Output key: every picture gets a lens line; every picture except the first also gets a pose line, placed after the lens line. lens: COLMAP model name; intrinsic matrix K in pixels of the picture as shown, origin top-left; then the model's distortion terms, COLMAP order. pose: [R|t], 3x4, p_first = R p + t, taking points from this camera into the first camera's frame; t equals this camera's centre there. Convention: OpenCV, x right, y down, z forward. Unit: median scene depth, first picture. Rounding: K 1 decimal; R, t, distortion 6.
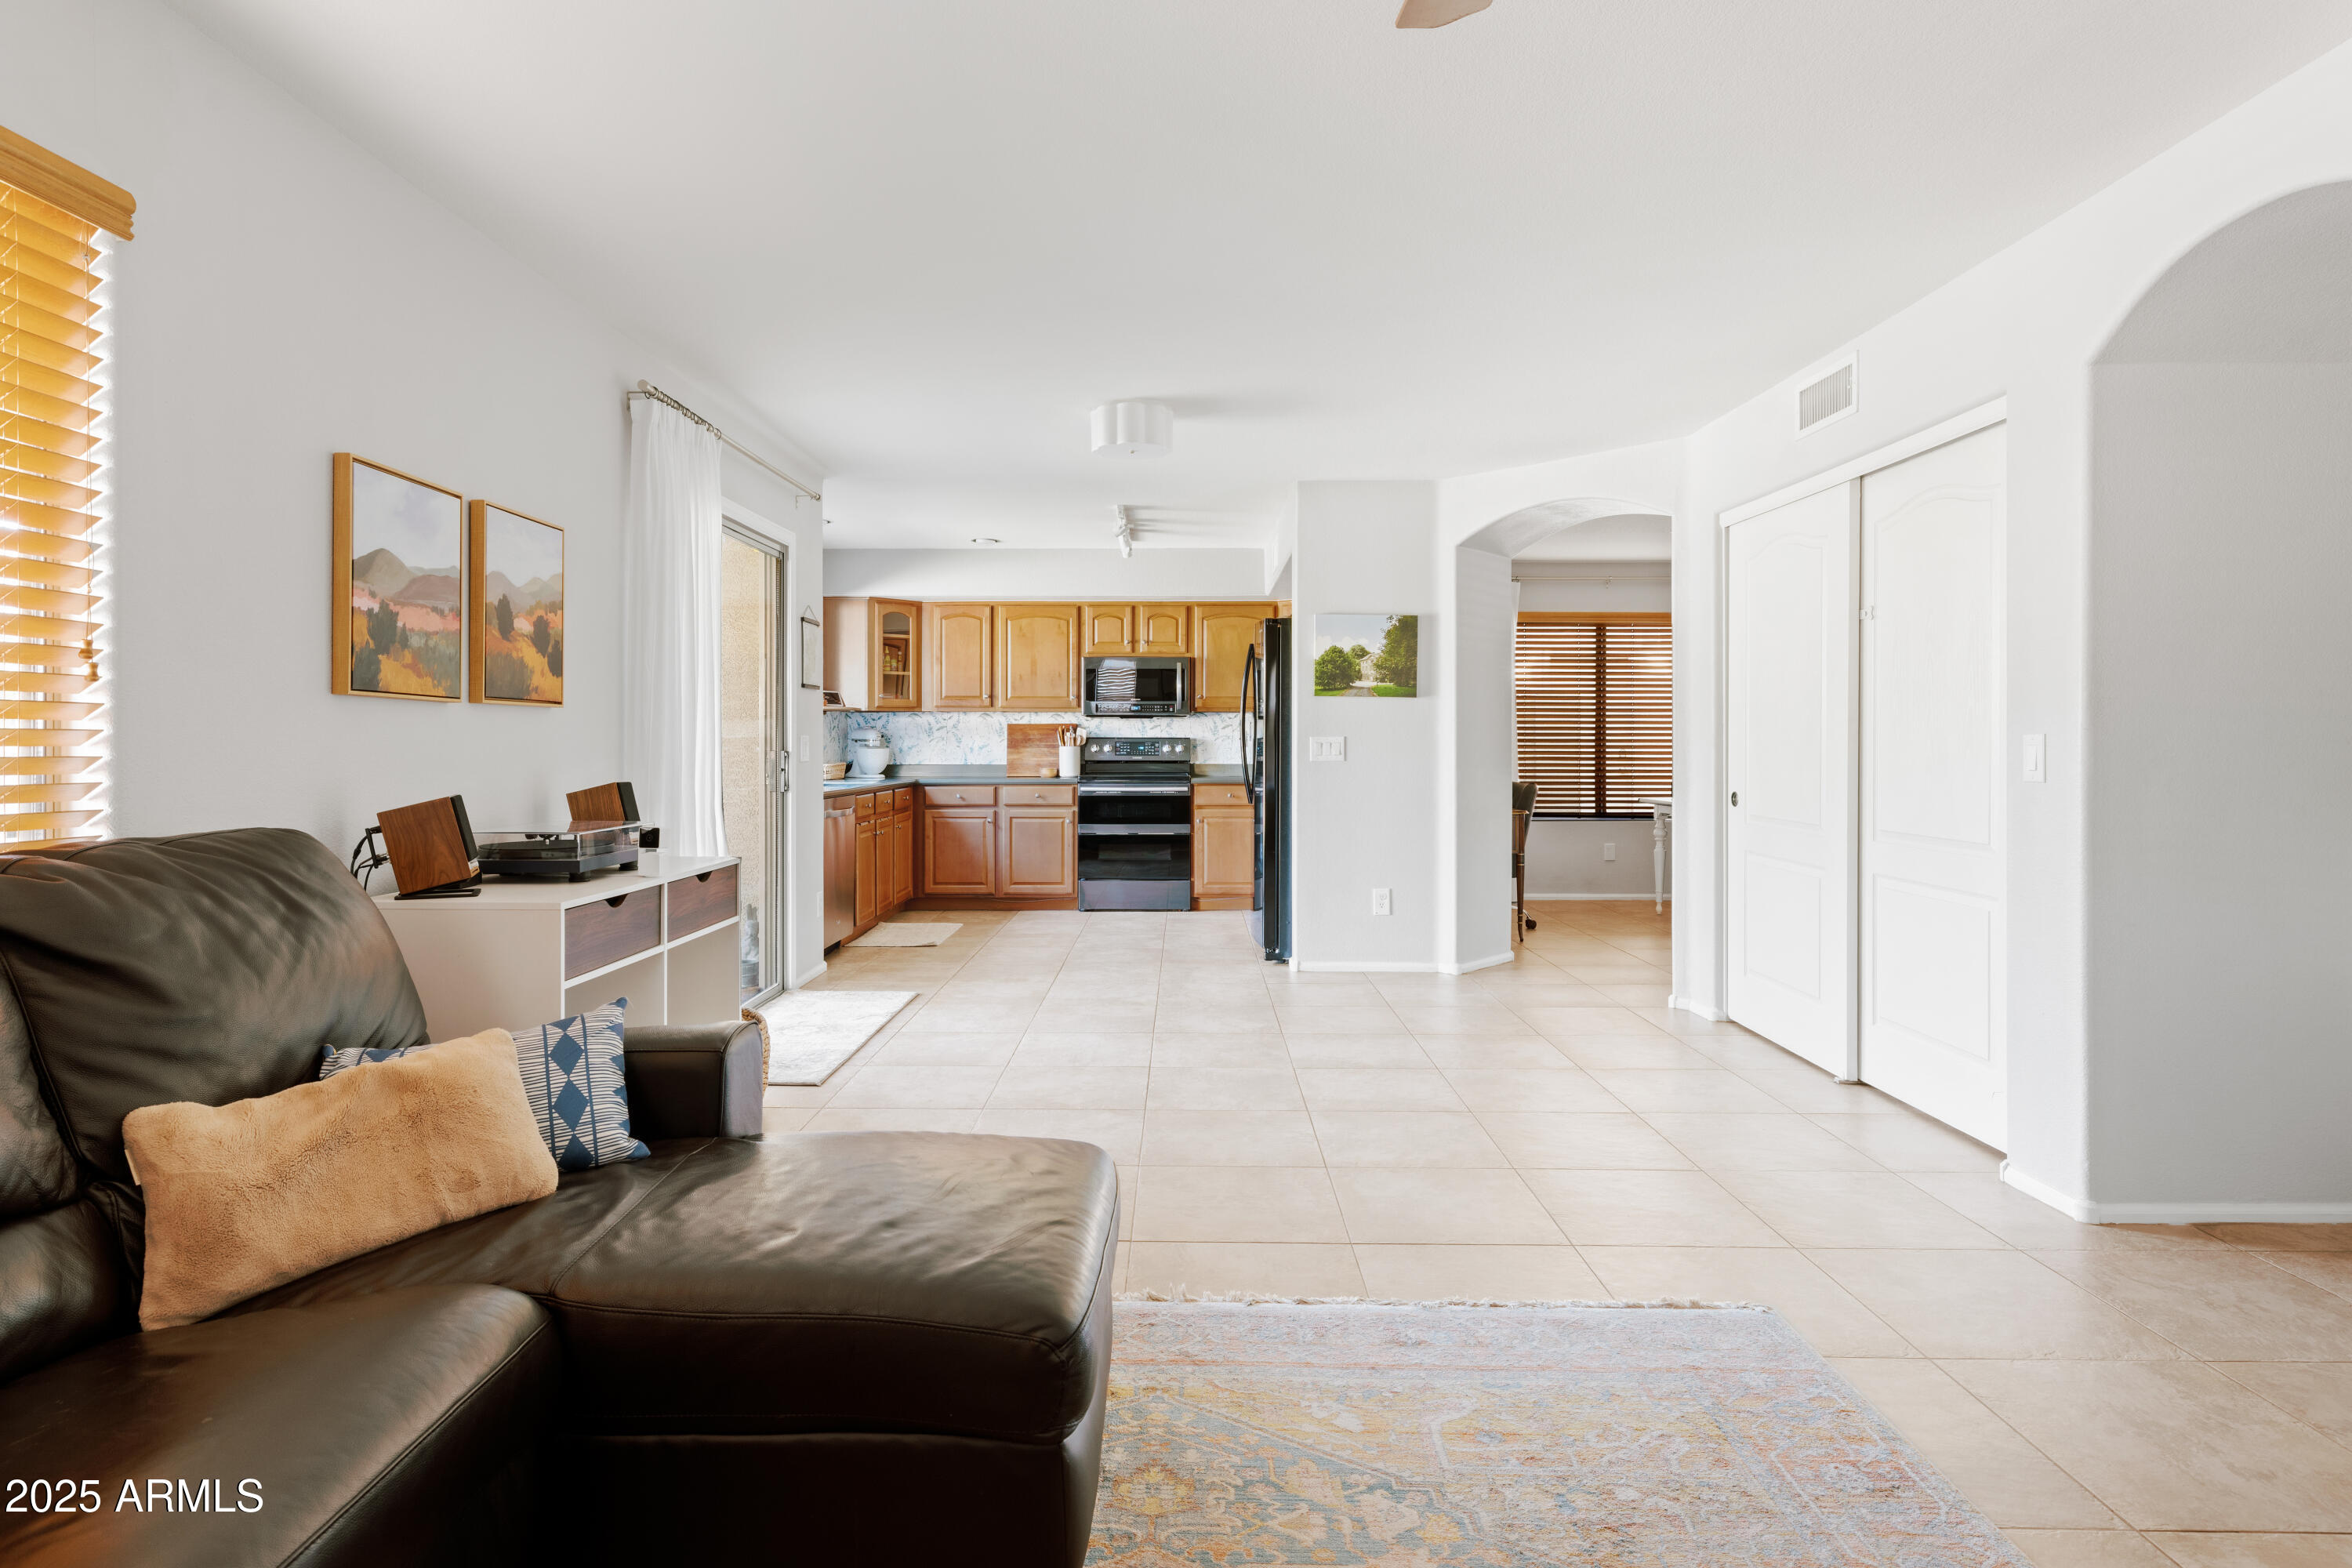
lens RADIAL K [[1229.2, 0, 1171.7], [0, 1229.2, 746.8], [0, 0, 1]] dist [-0.004223, 0.000452]
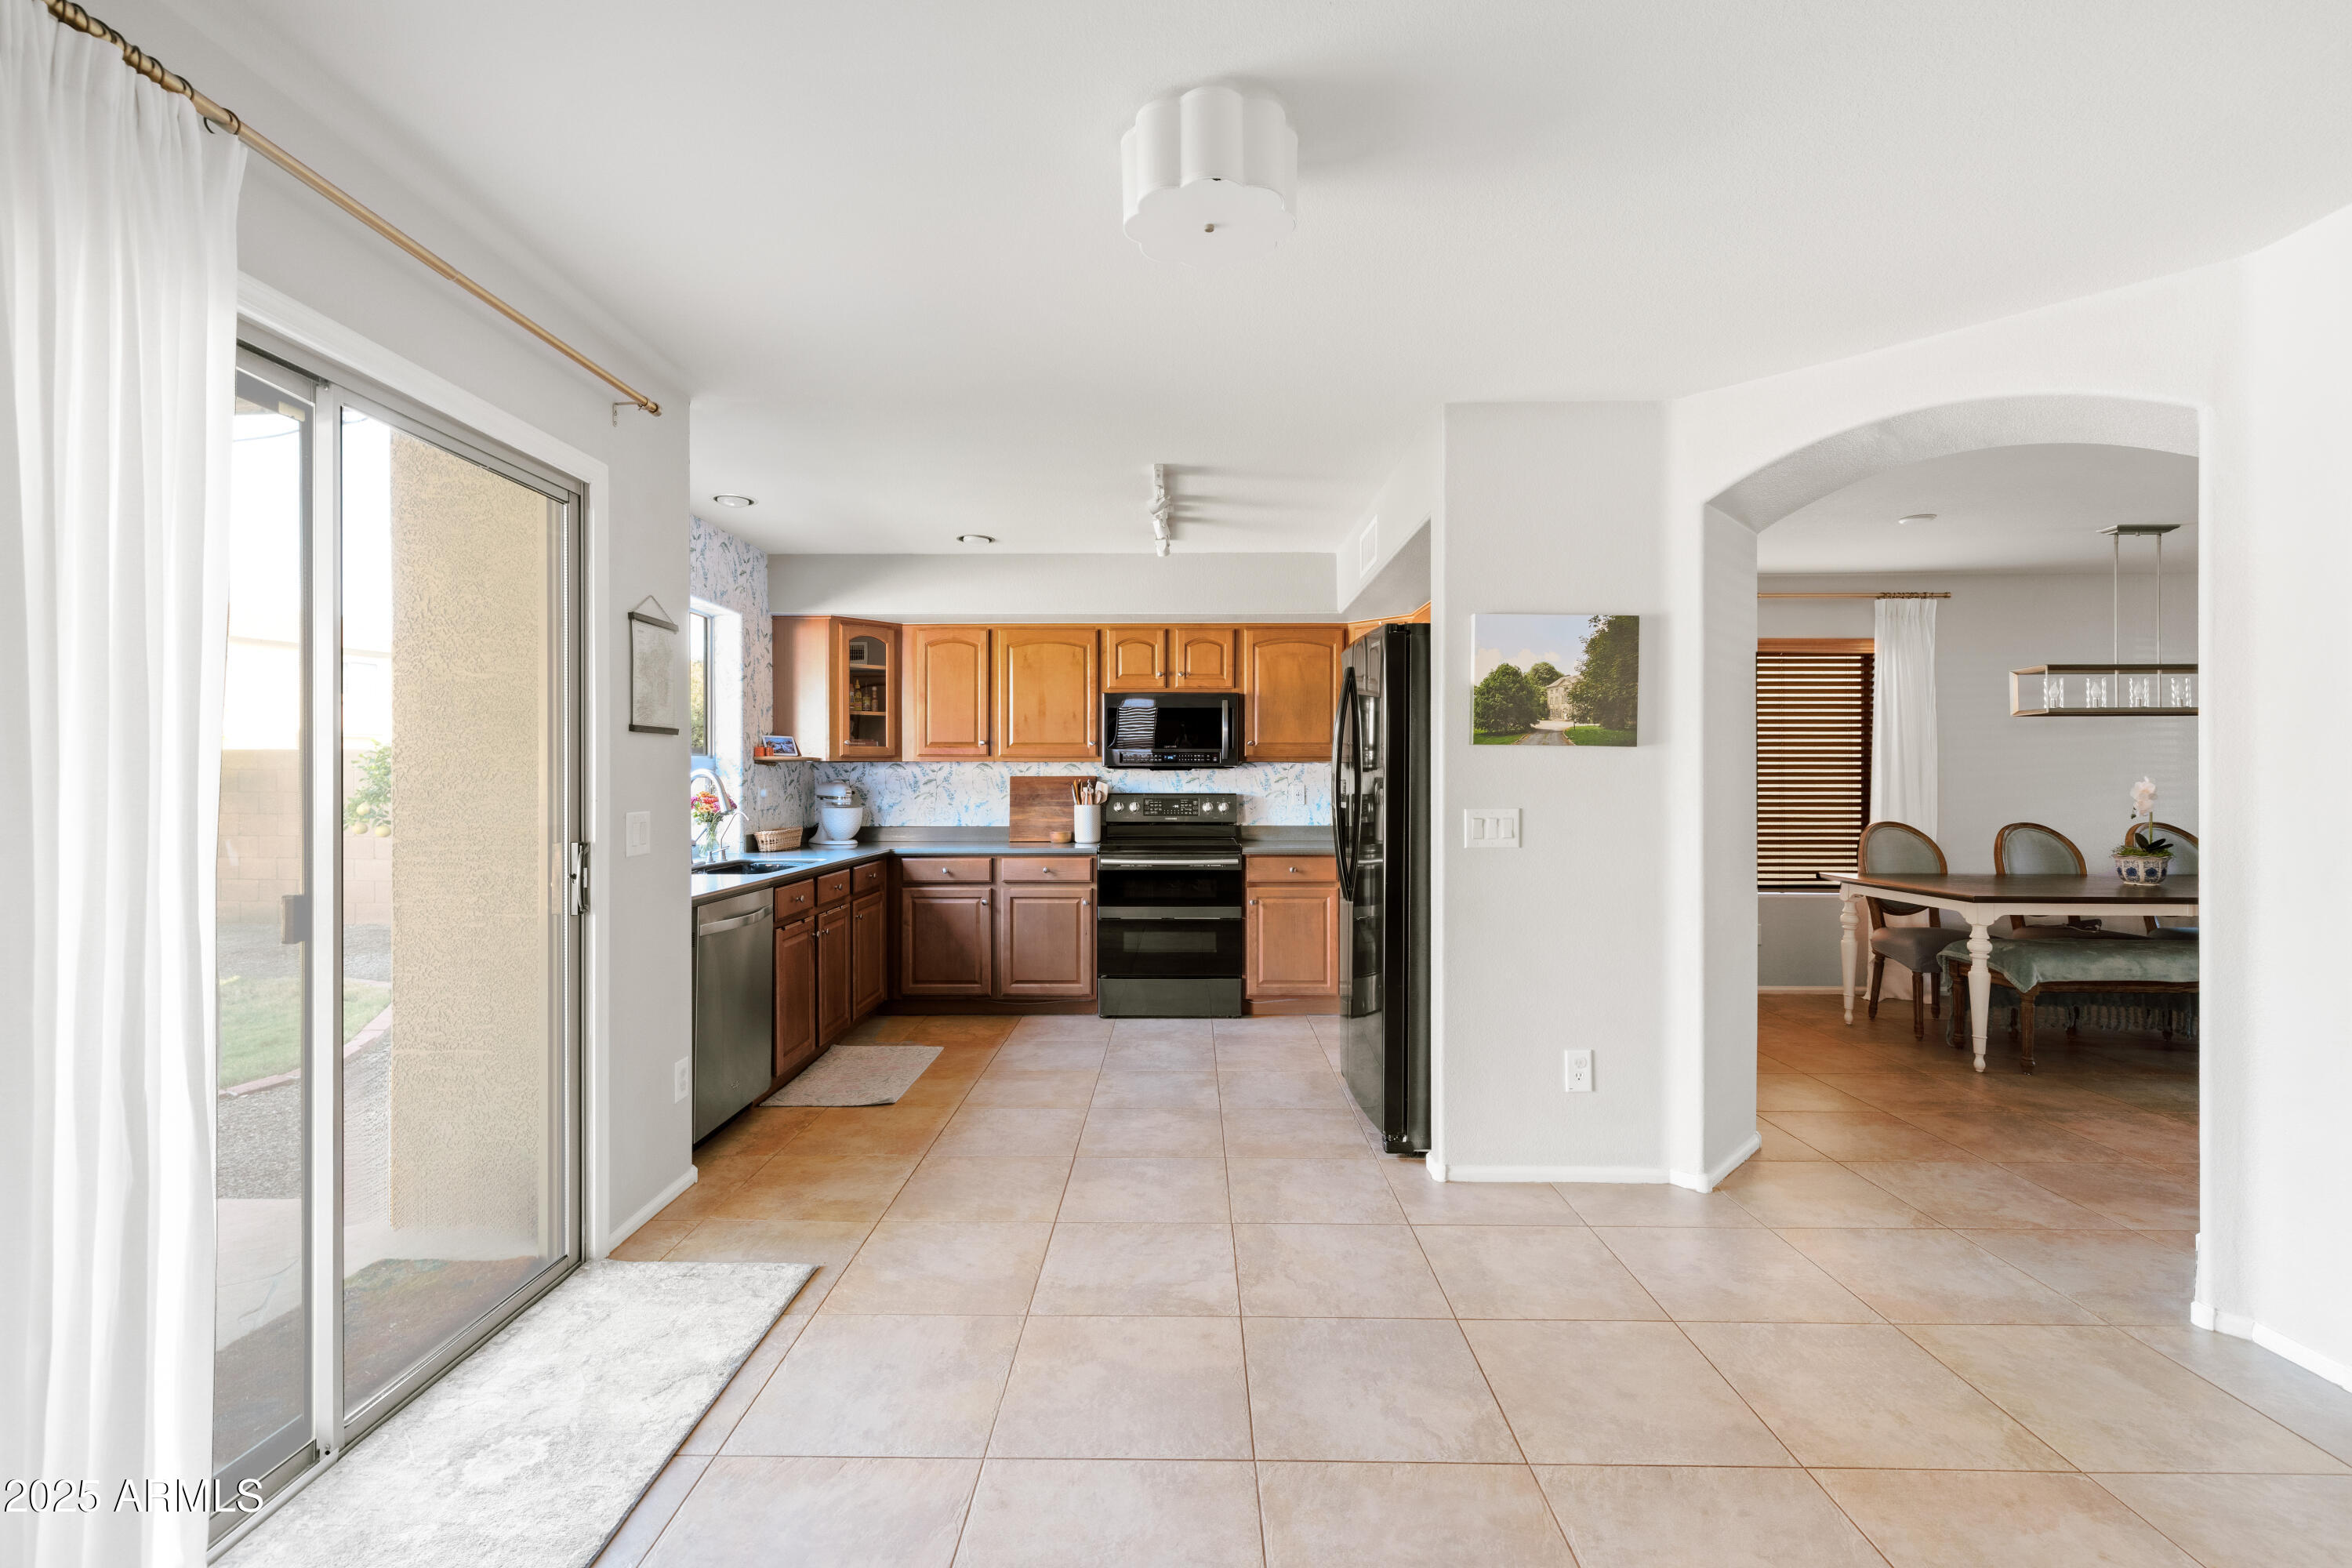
lens RADIAL K [[1019.7, 0, 1175.1], [0, 1019.7, 781.0], [0, 0, 1]] dist [0.000476, -0.000163]
pose [[0.999998, -0.000676, -0.001896, -0.026459], [0.000675, 1.000000, -0.000423, -0.016969], [0.001896, 0.000421, 0.999998, 0.363587]]
